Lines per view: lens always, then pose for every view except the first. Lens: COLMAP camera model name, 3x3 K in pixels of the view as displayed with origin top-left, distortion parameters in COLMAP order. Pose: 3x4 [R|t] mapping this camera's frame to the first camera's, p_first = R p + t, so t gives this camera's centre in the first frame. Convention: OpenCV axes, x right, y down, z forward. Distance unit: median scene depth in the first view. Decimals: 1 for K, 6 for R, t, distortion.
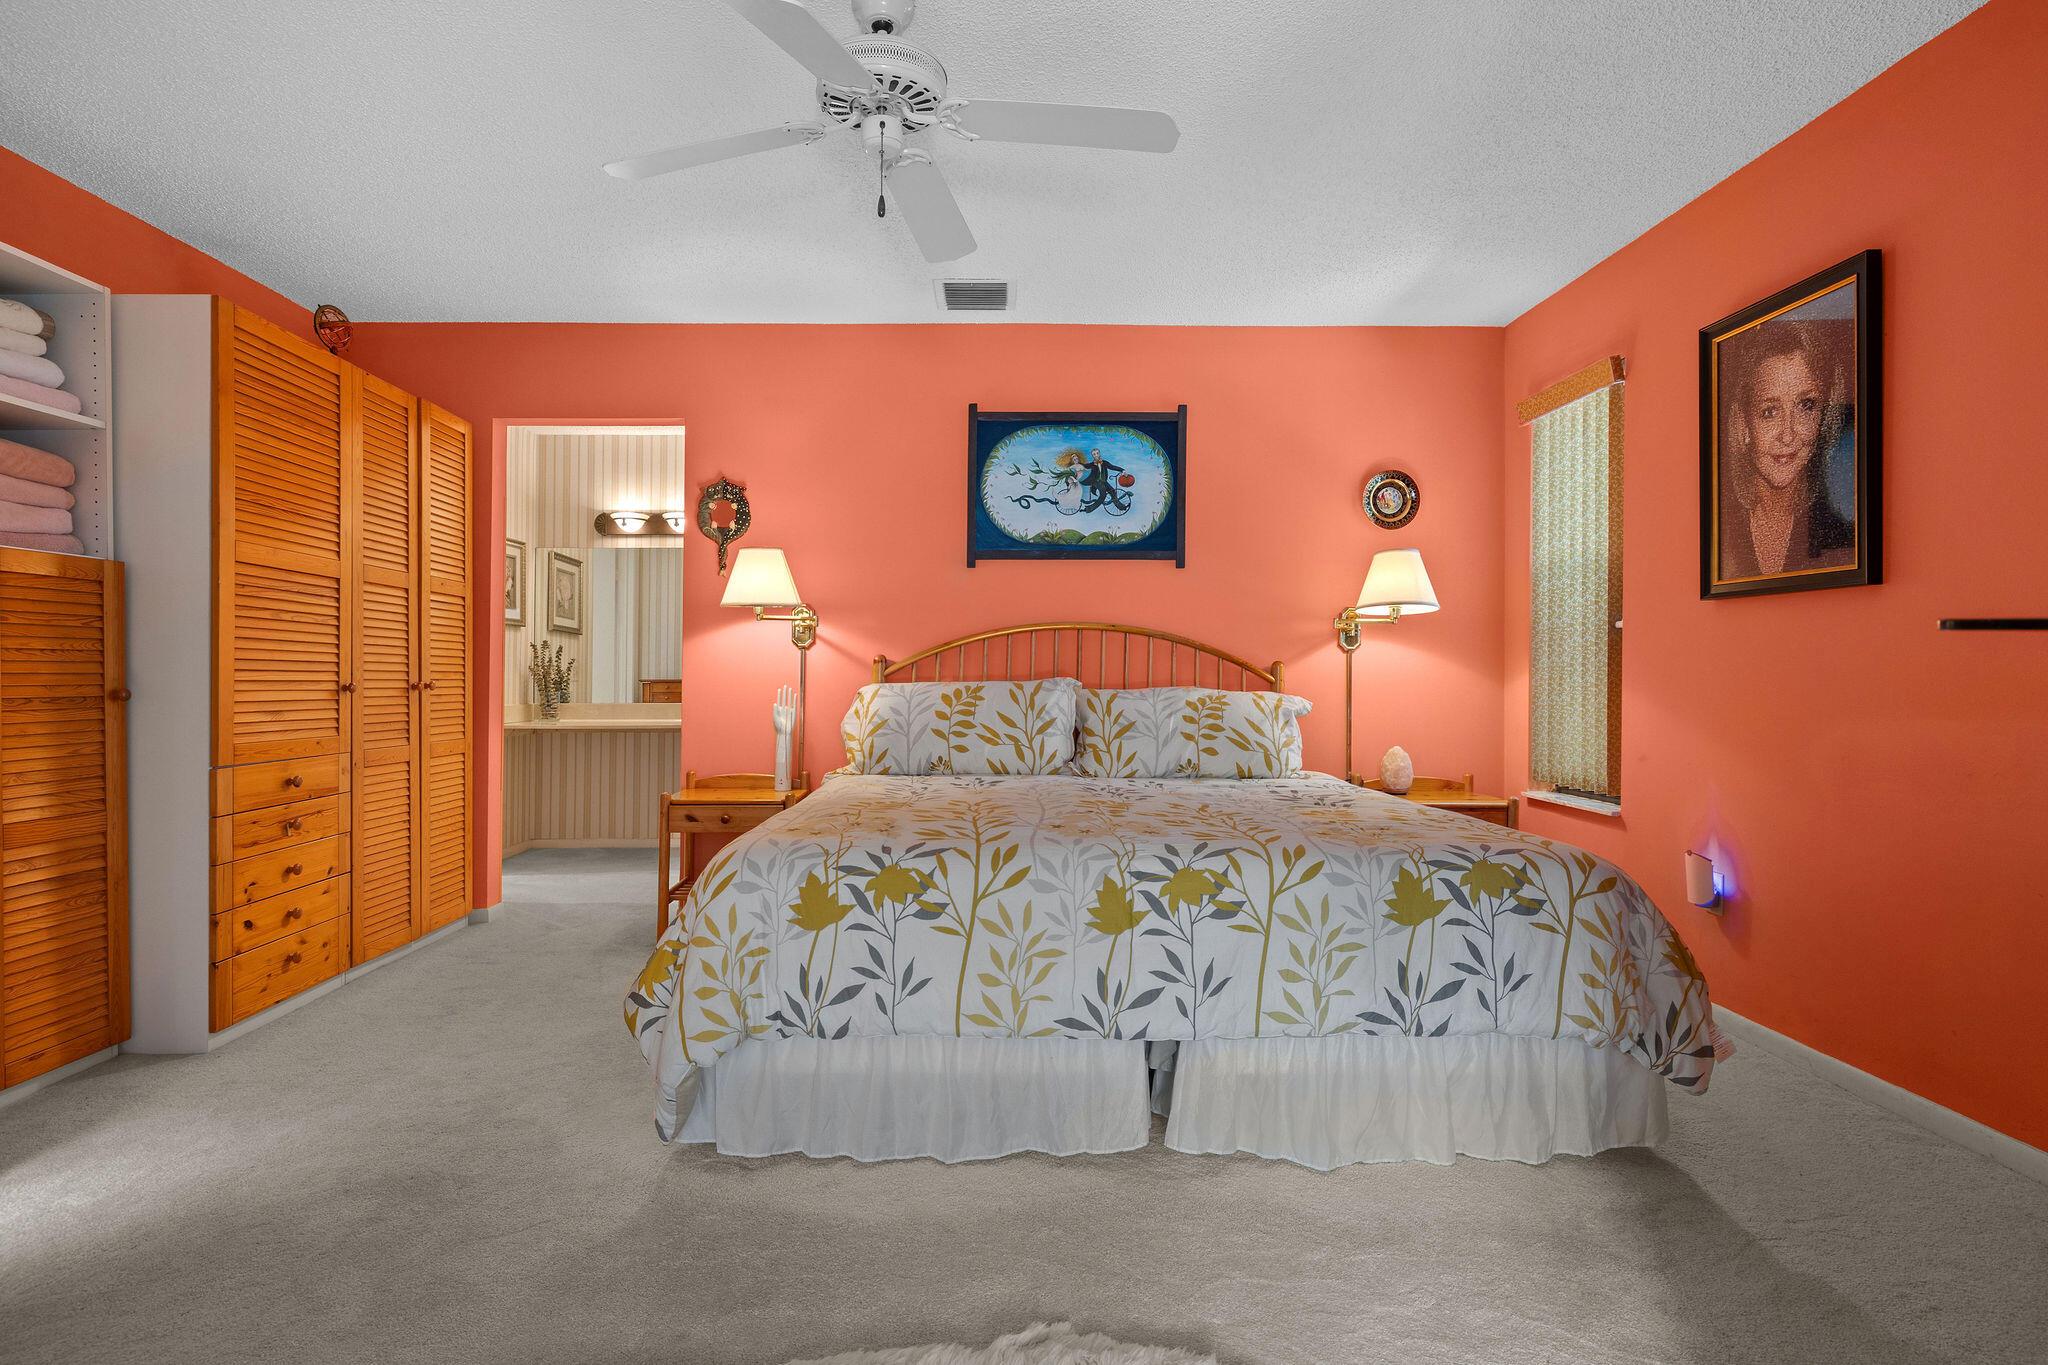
lens RADIAL K [[1042.3, 0, 979.2], [0, 1042.3, 682.6], [0, 0, 1]] dist [-0.002920, -0.000006]
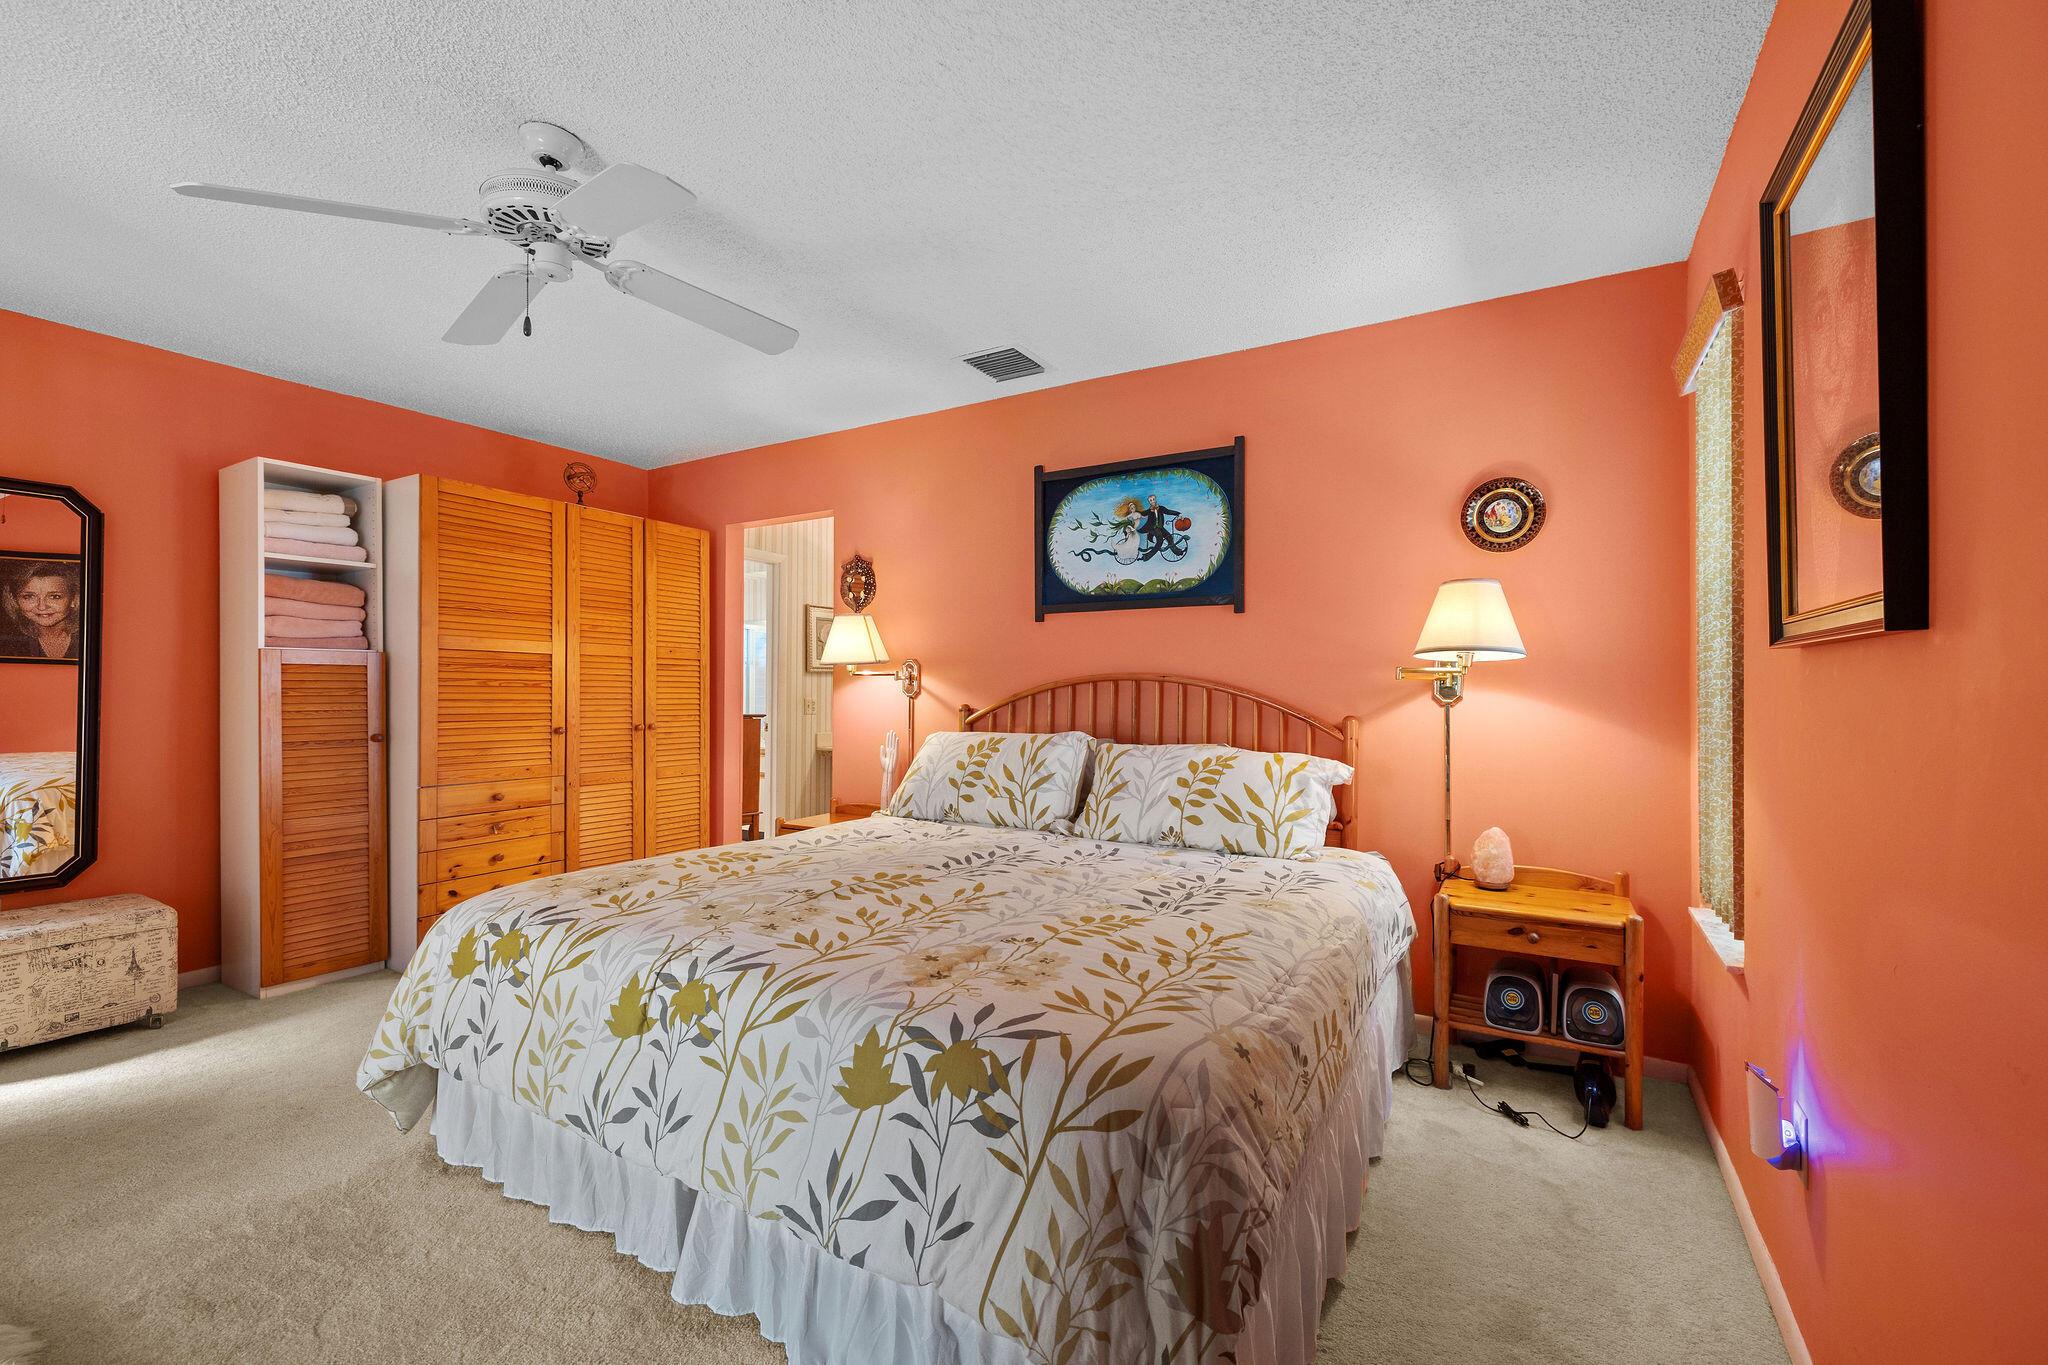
lens RADIAL K [[850.2, 0, 992.0], [0, 850.2, 689.4], [0, 0, 1]] dist [-0.001097, -0.000083]
pose [[0.856819, -0.000663, -0.515616, 0.402175], [-0.005281, 0.999935, -0.010062, -0.034323], [0.515590, 0.011344, 0.856760, 0.249106]]
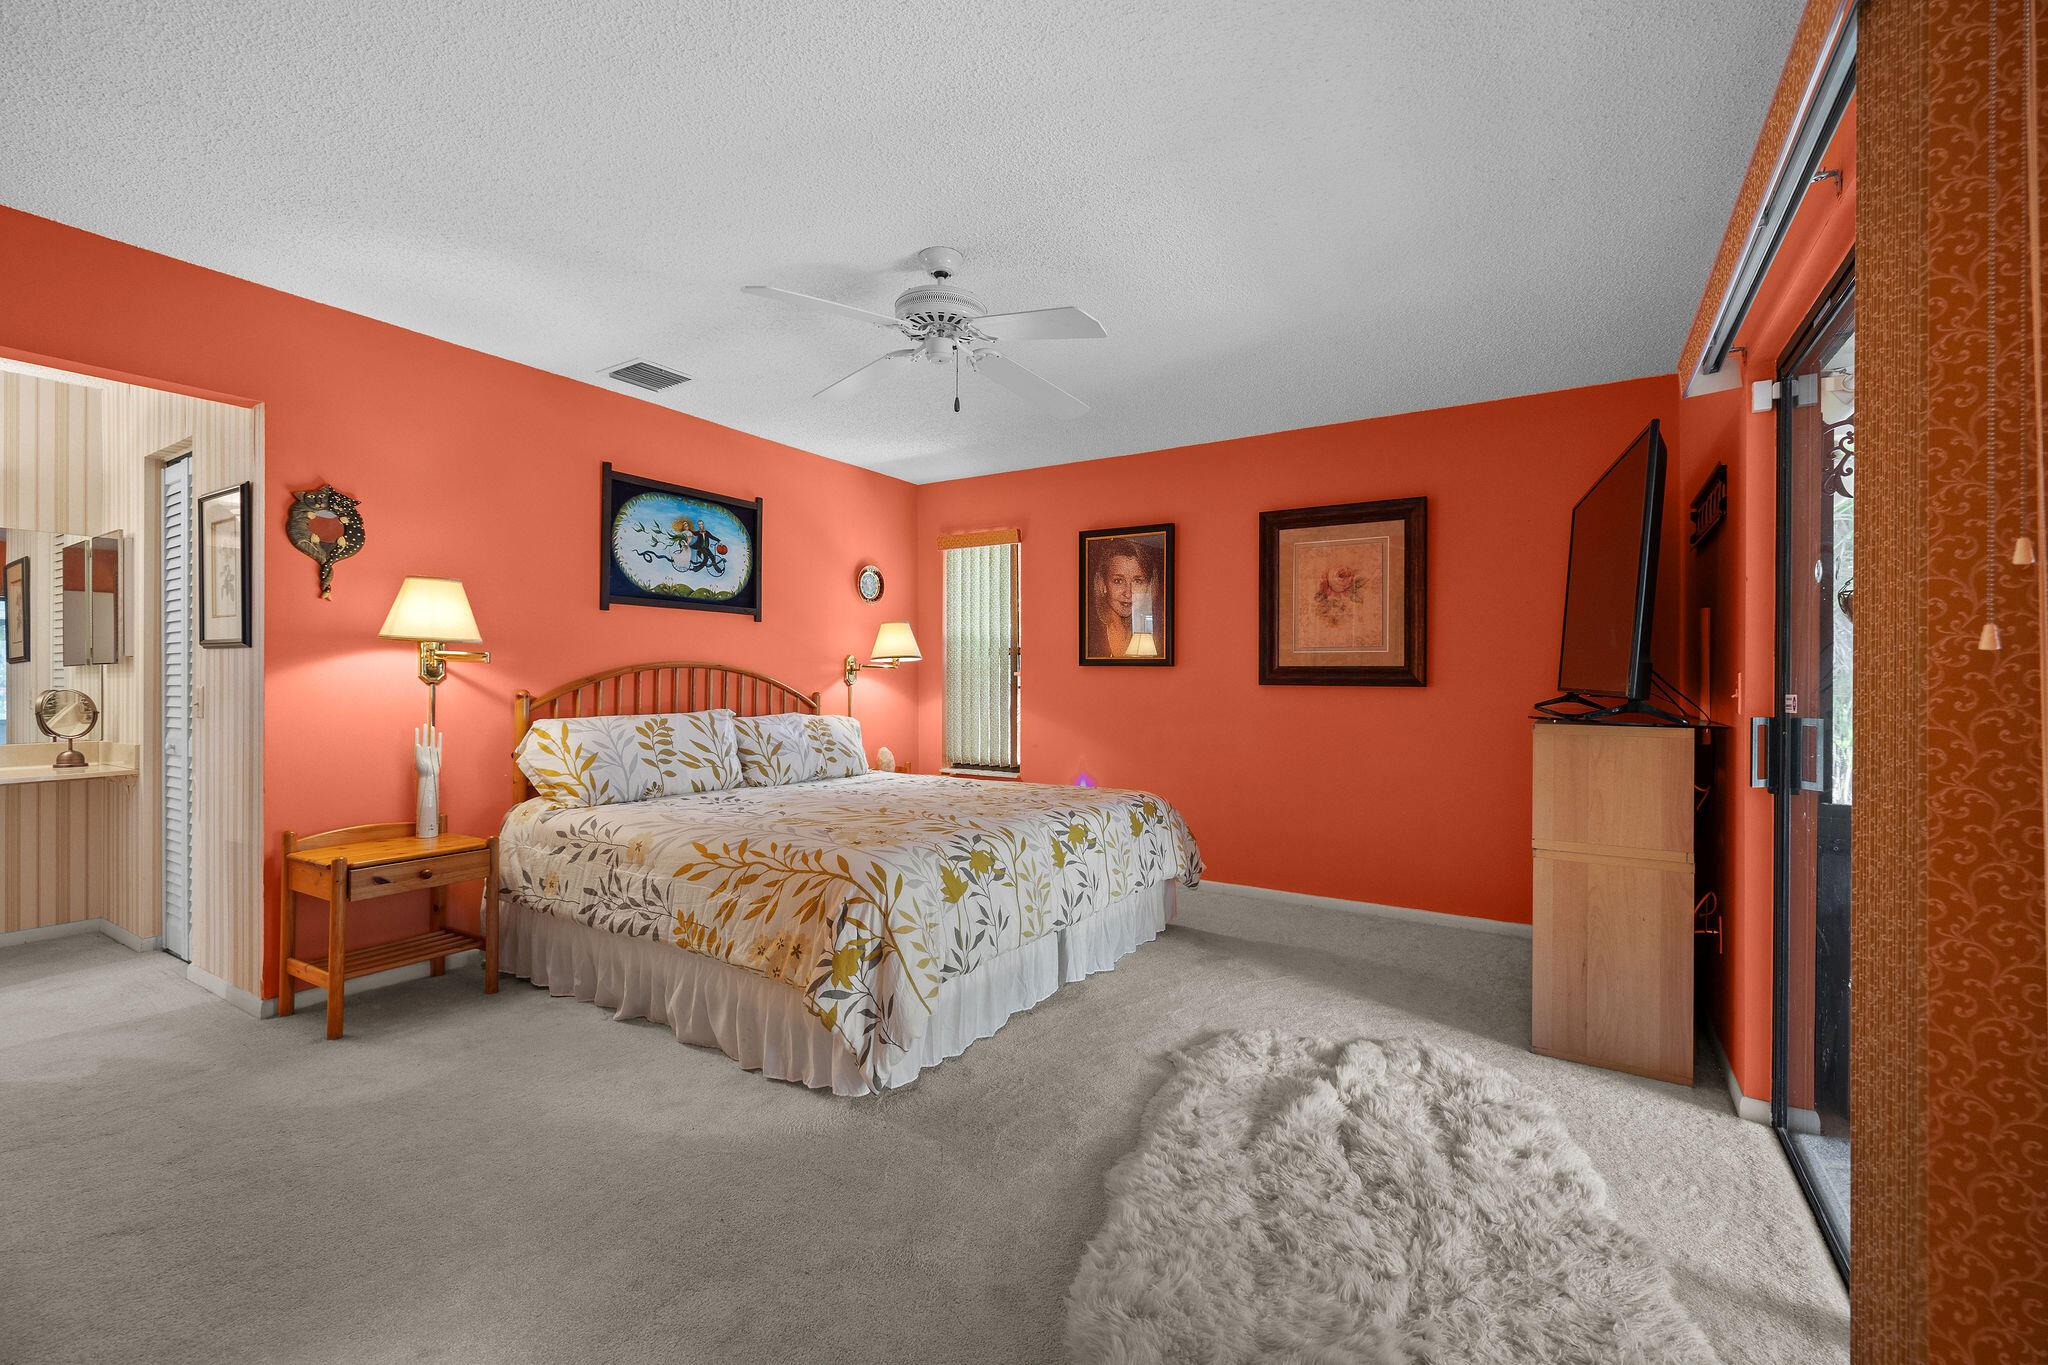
lens RADIAL K [[861.0, 0, 1028.7], [0, 861.0, 684.6], [0, 0, 1]] dist [0.001692, -0.000351]
pose [[0.539009, -0.002567, 0.842296, -0.546446], [0.001439, 0.999997, 0.002127, -0.033452], [-0.842299, 0.000066, 0.539011, 0.132343]]
